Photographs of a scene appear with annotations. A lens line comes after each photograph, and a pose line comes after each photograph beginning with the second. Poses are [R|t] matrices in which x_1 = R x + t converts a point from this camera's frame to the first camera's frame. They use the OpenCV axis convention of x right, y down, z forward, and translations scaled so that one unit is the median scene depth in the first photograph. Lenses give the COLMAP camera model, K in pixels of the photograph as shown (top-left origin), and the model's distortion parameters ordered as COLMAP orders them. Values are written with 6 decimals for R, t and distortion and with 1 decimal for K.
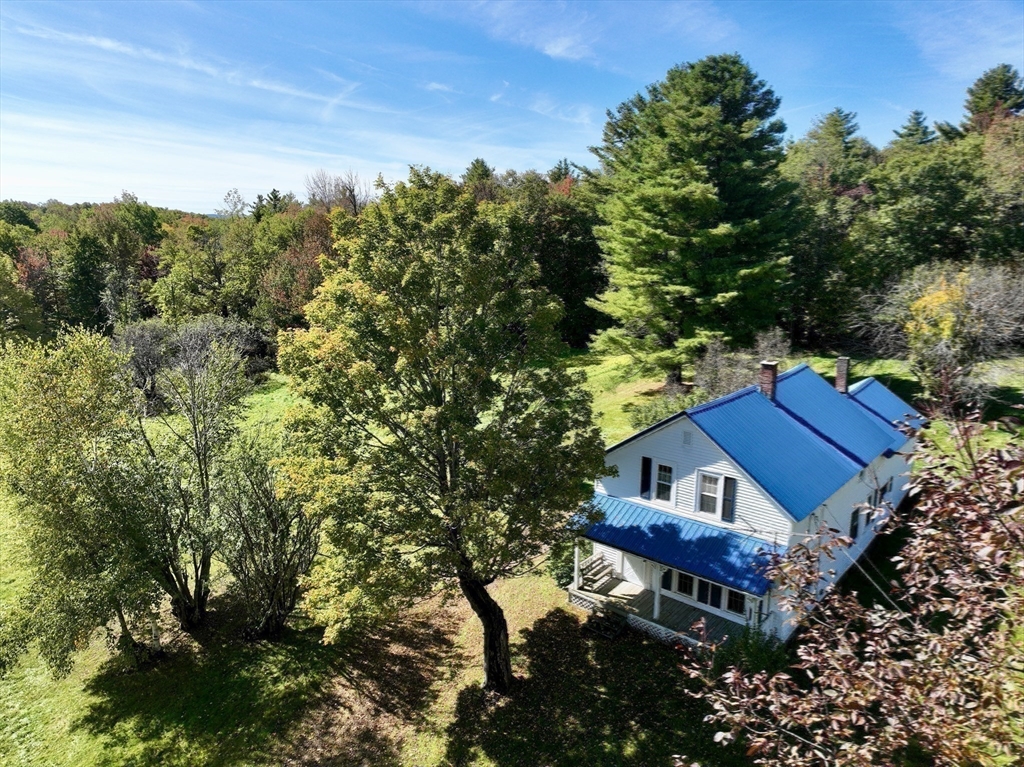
lens RADIAL K [[707.3, 0, 513.1], [0, 707.3, 386.0], [0, 0, 1]] dist [0.002084, 0.014756]
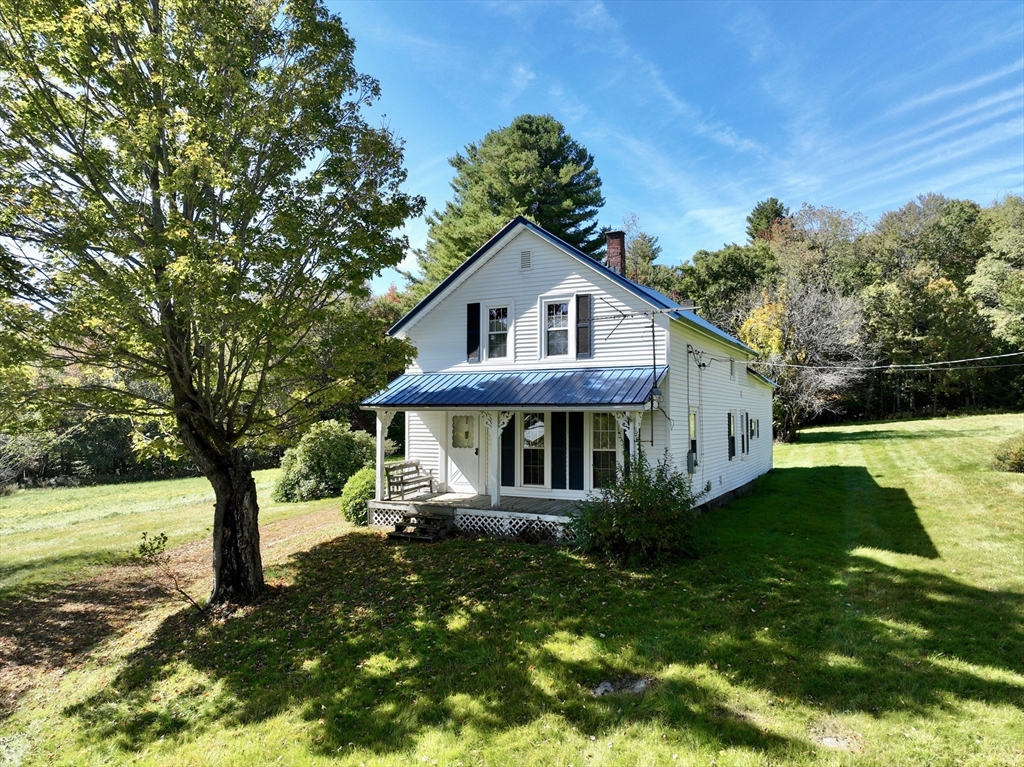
lens RADIAL K [[707.3, 0, 507.5], [0, 707.3, 389.6], [0, 0, 1]] dist [0.002084, 0.014756]
pose [[0.974337, 0.009029, 0.224911, 0.057927], [0.051960, 0.963187, -0.263764, 0.385567], [-0.219013, 0.268682, 0.938000, 0.319745]]
